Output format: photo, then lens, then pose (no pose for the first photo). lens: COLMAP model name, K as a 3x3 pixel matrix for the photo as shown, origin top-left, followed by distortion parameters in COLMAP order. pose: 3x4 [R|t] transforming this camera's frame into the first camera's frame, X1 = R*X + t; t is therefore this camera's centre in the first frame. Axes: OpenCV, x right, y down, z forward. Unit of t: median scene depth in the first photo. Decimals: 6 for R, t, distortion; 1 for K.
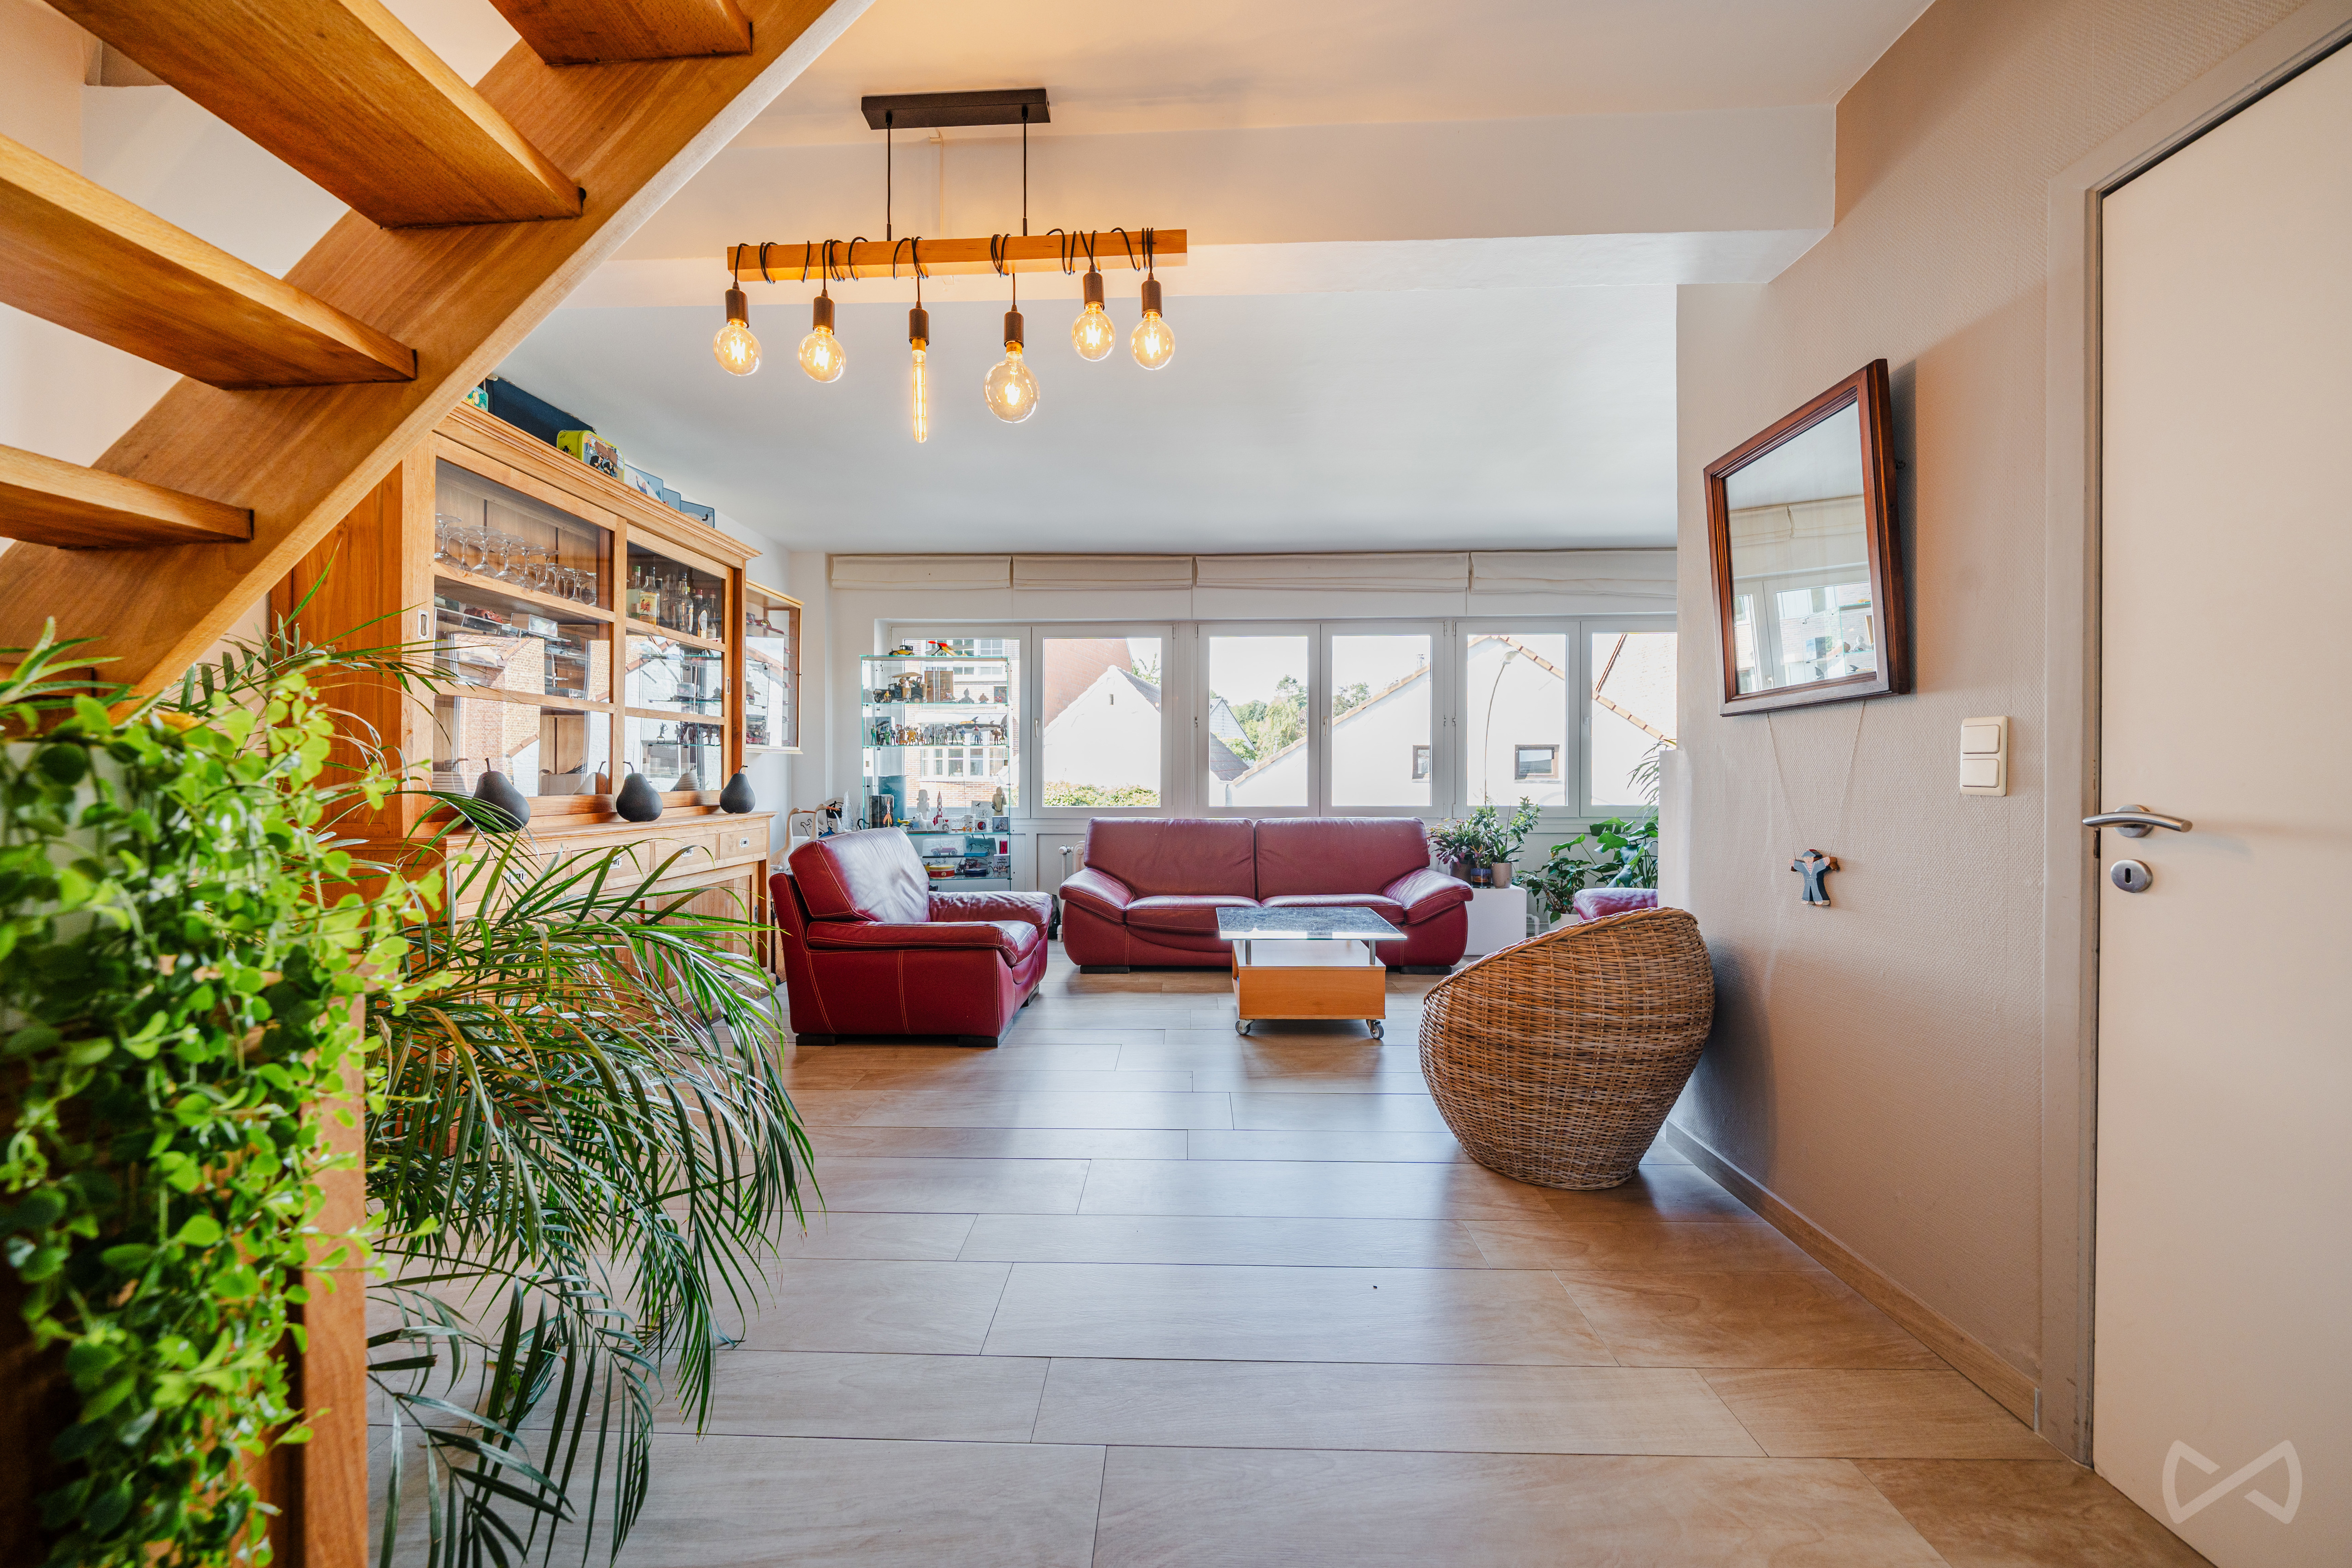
lens RADIAL K [[802.1, 0, 1163.7], [0, 802.1, 779.7], [0, 0, 1]] dist [-0.002776, -0.000156]
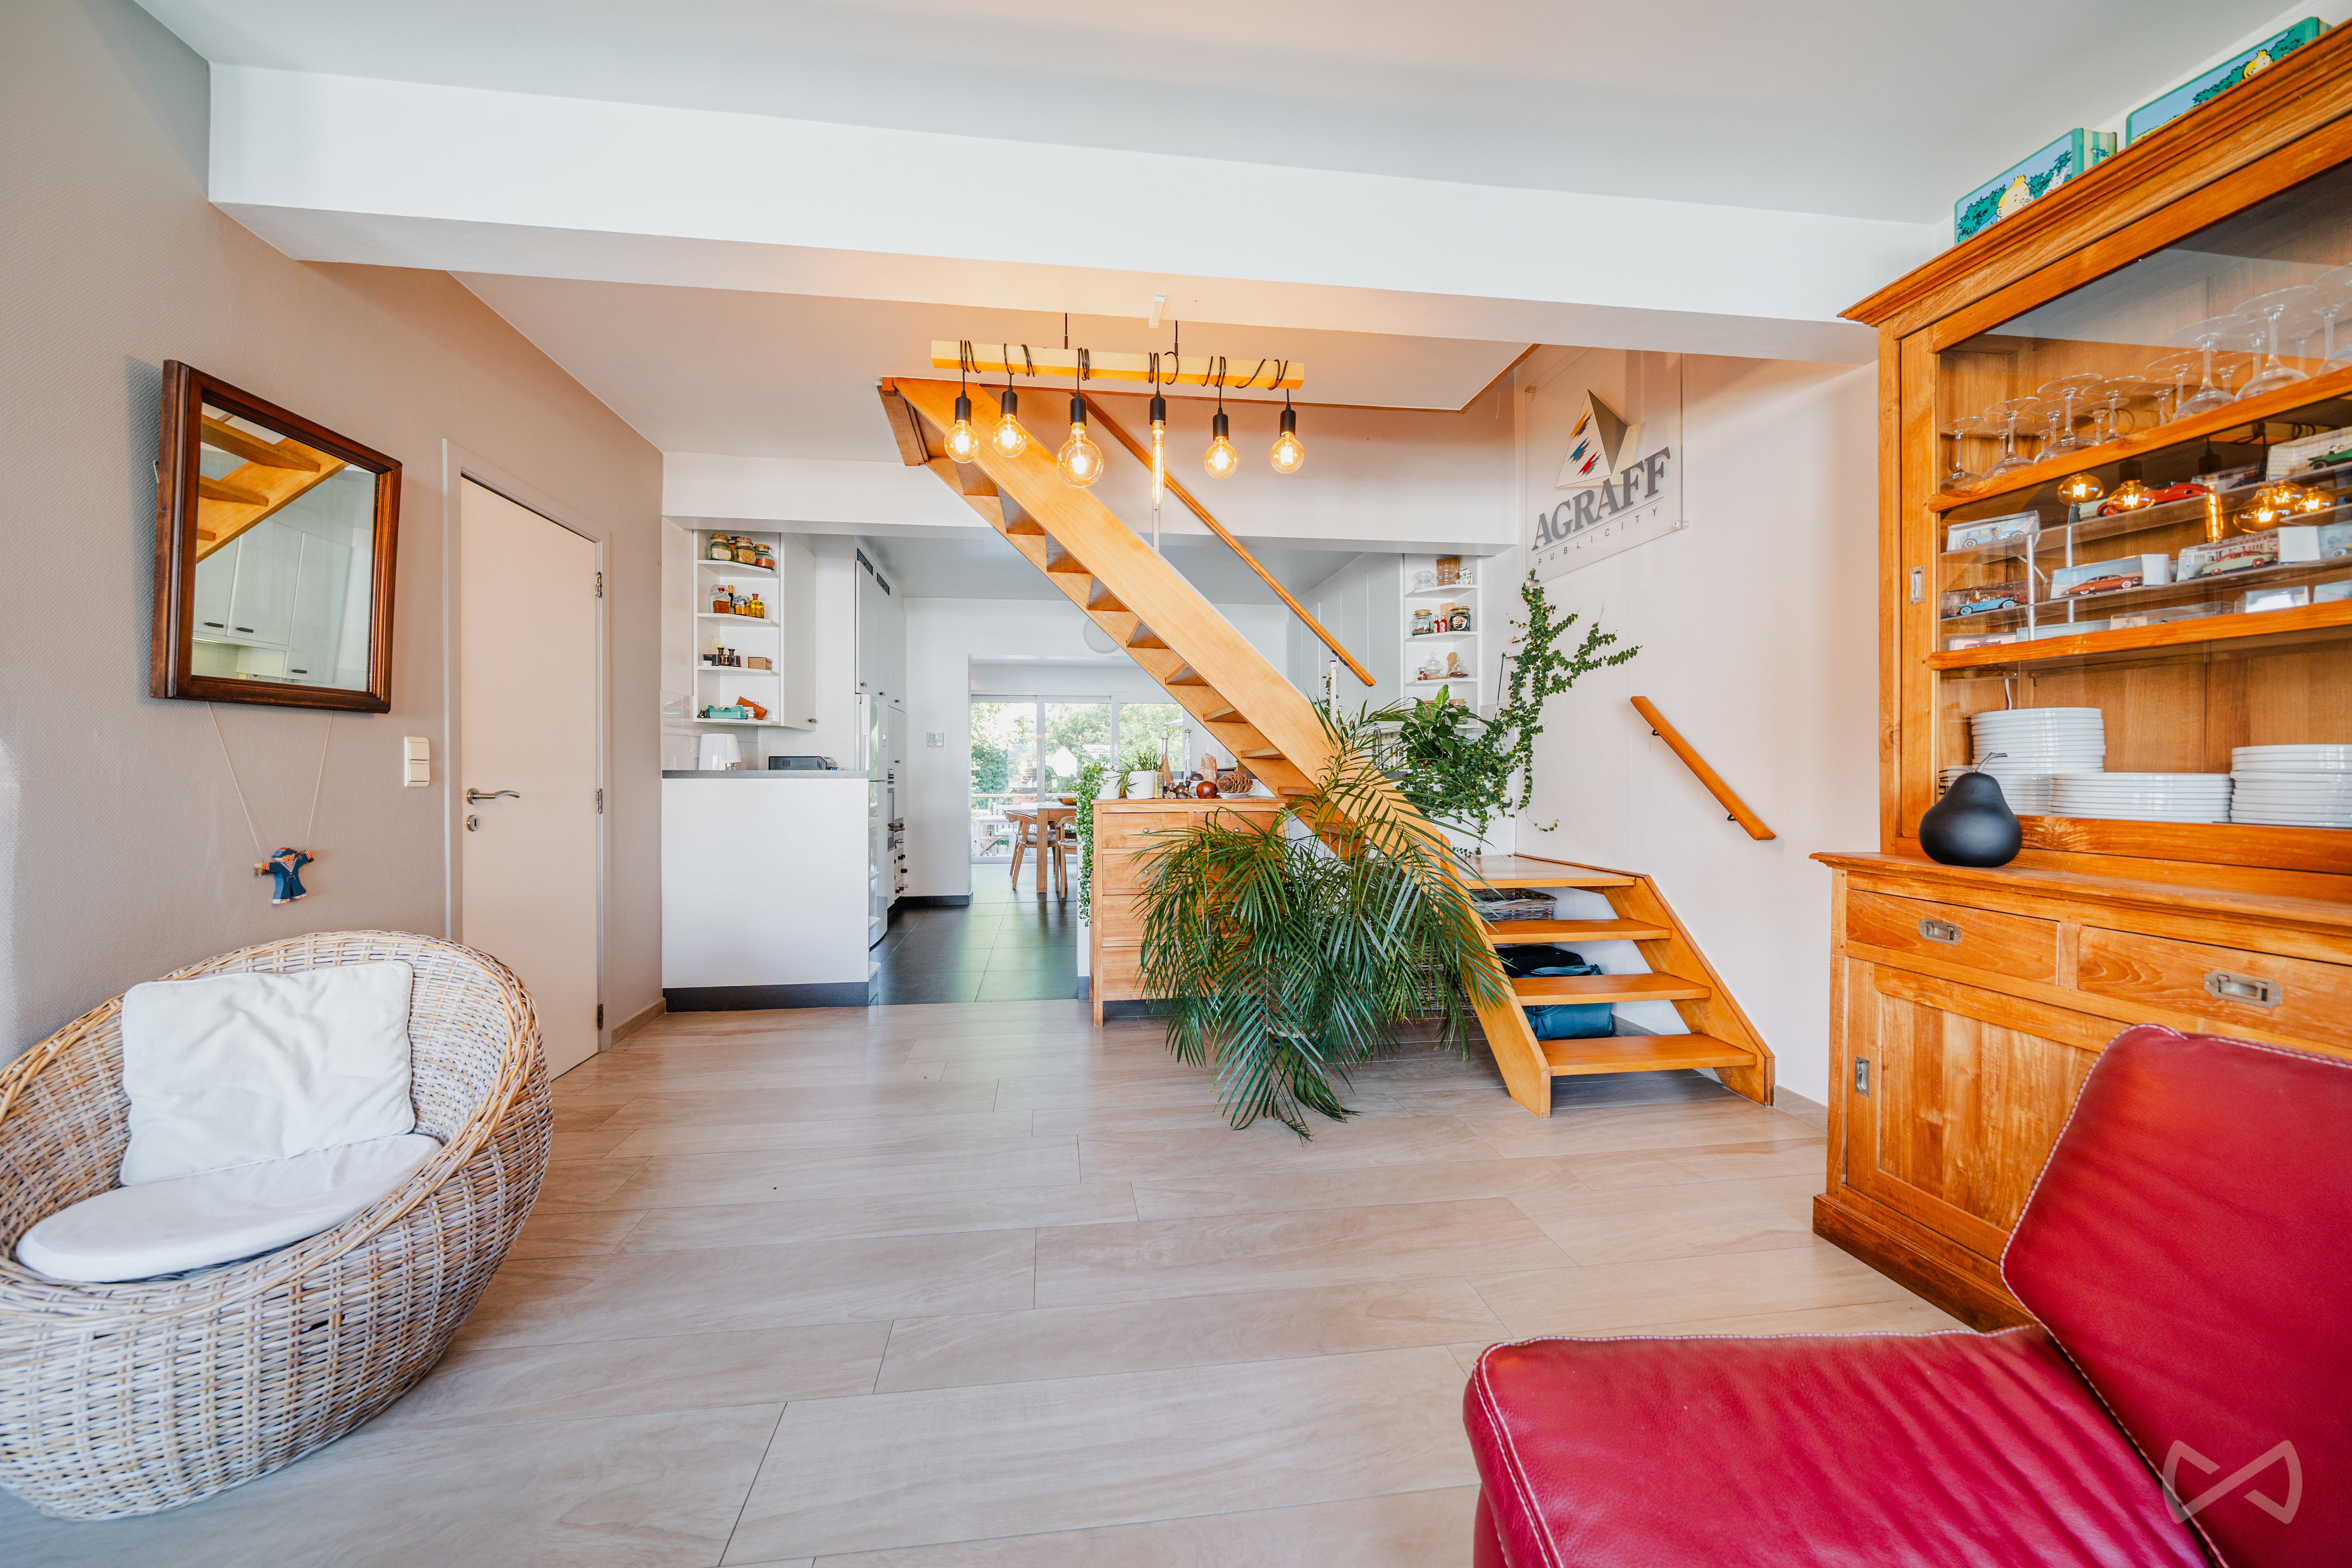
lens RADIAL K [[802.1, 0, 1163.7], [0, 802.1, 779.7], [0, 0, 1]] dist [-0.002776, -0.000156]
pose [[-0.985403, -0.001132, -0.170234, -0.034818], [-0.004262, 0.999828, 0.018022, -0.006841], [0.170185, 0.018485, -0.985239, 0.799870]]
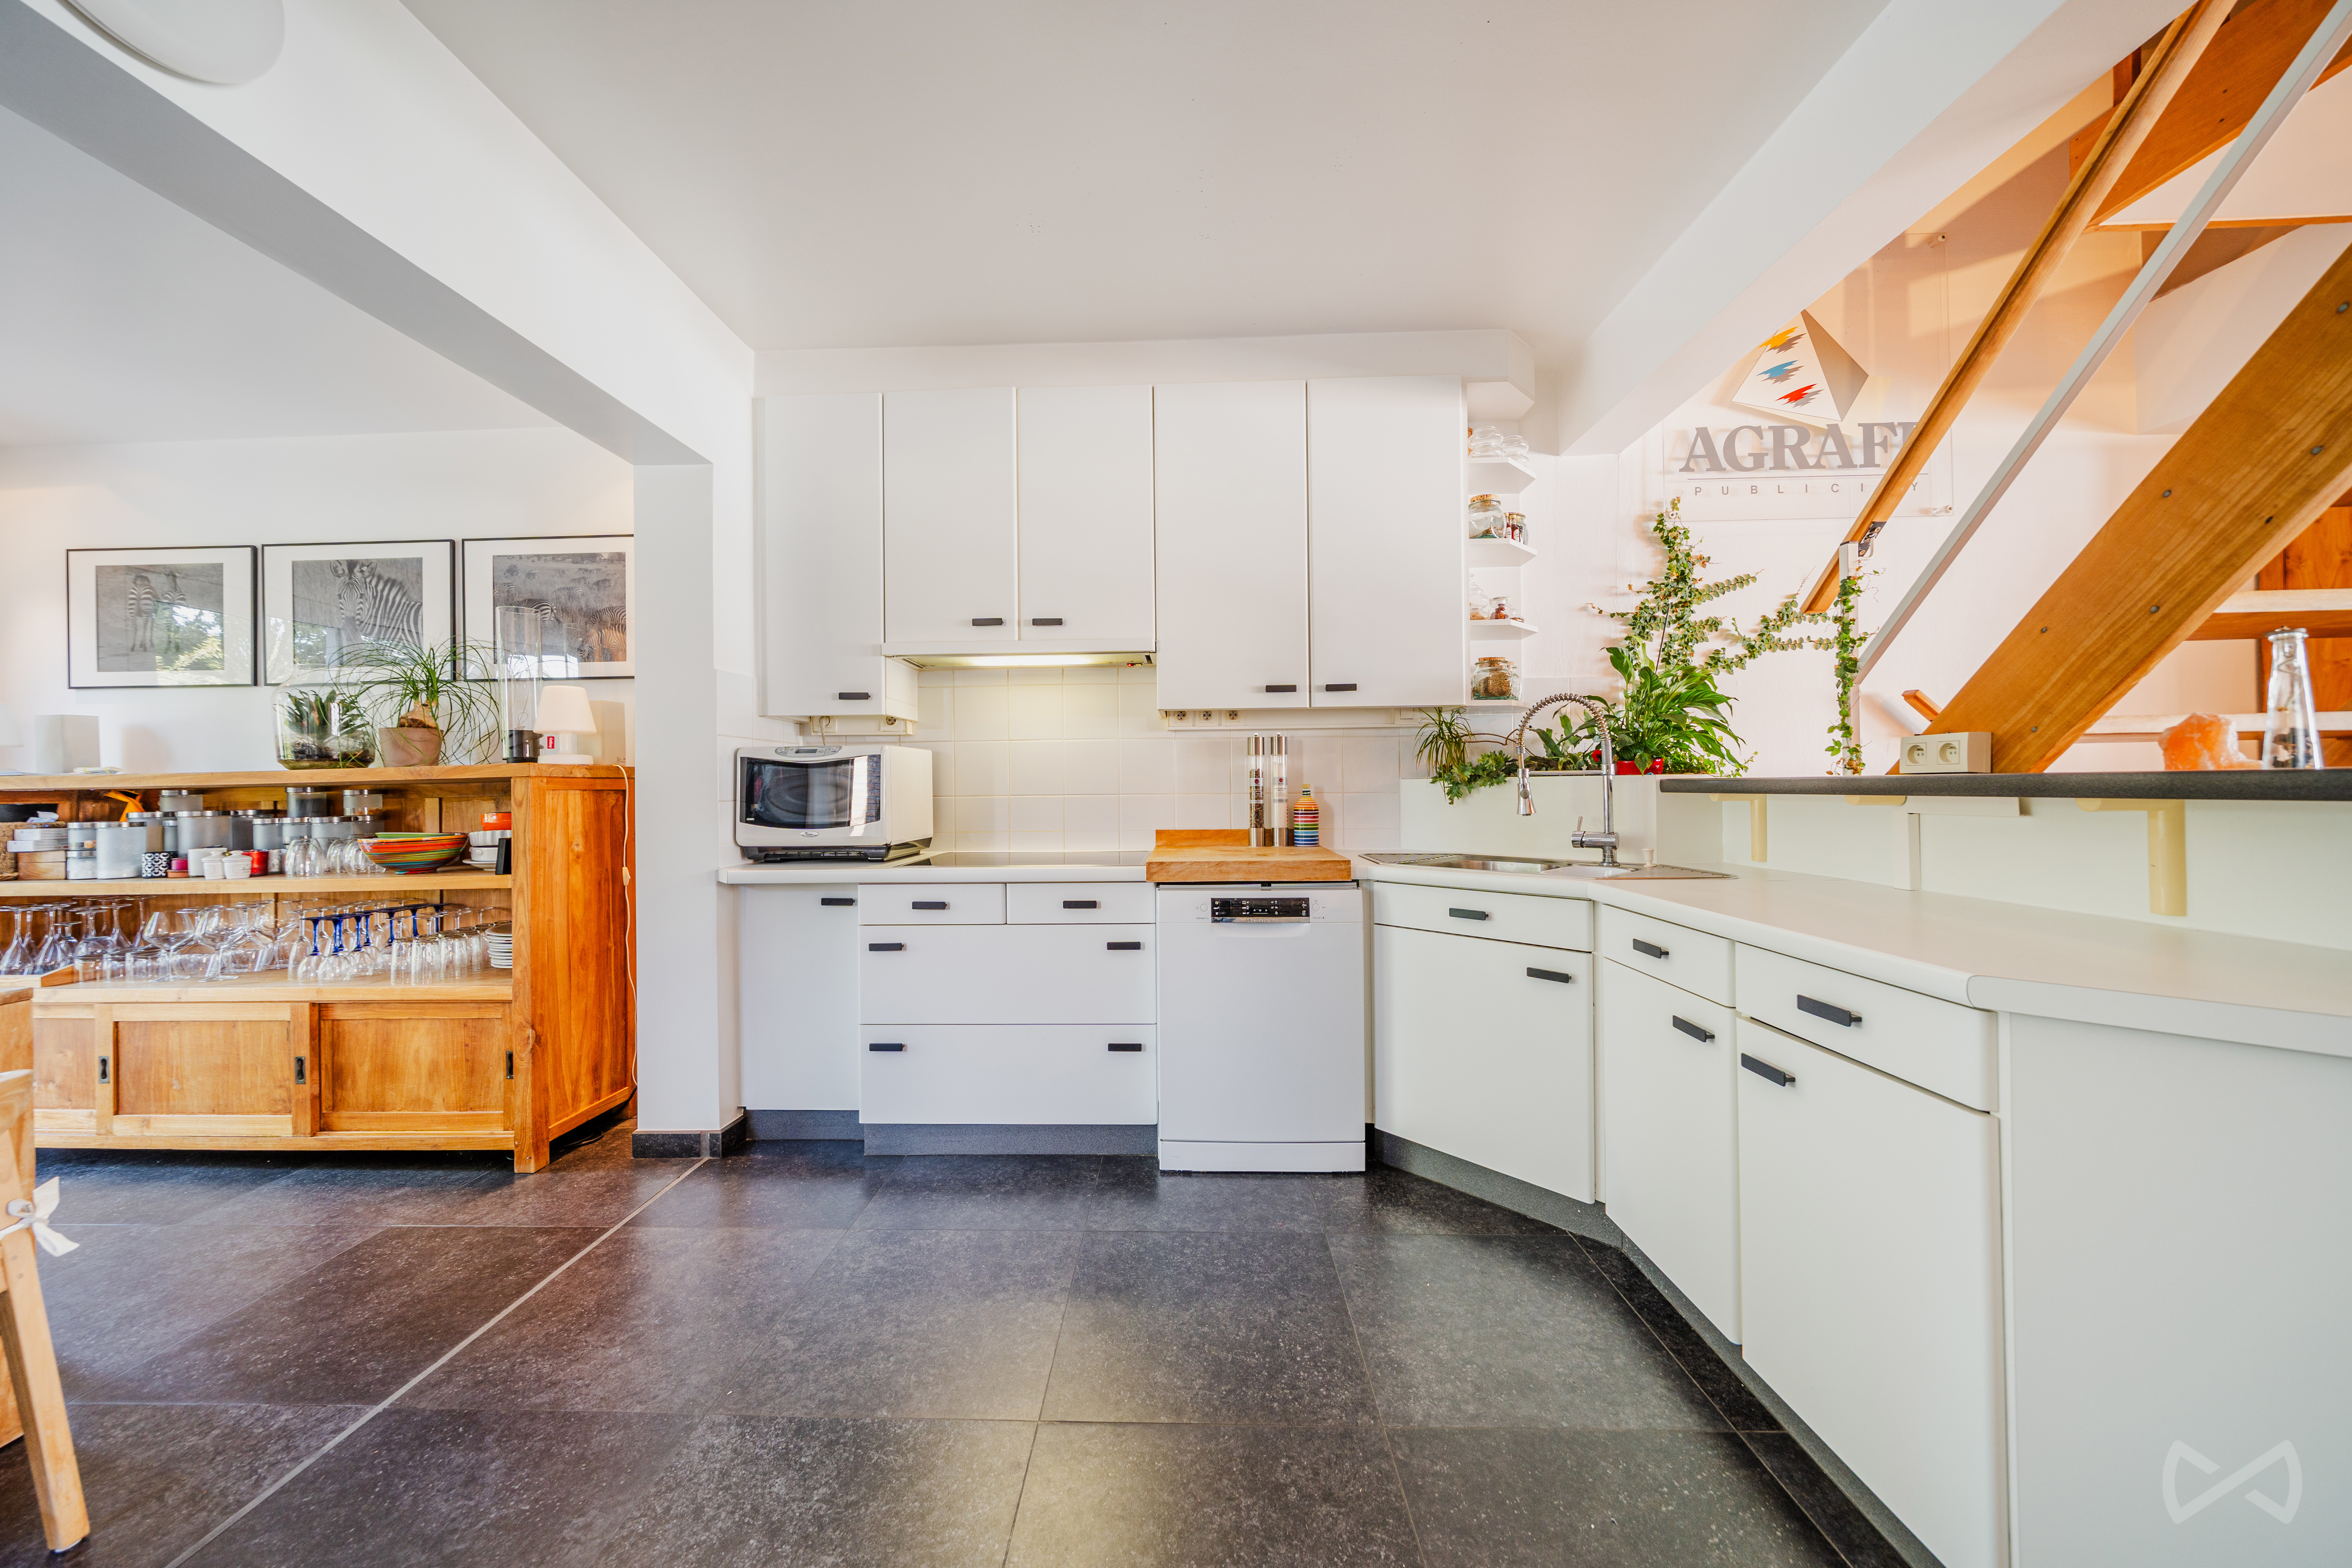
lens RADIAL K [[802.1, 0, 1163.7], [0, 802.1, 779.7], [0, 0, 1]] dist [-0.002776, -0.000156]
pose [[-0.000962, -0.009611, -0.999953, 0.039137], [0.003542, 0.999948, -0.009614, 0.002308], [0.999993, -0.003551, -0.000927, -0.308469]]
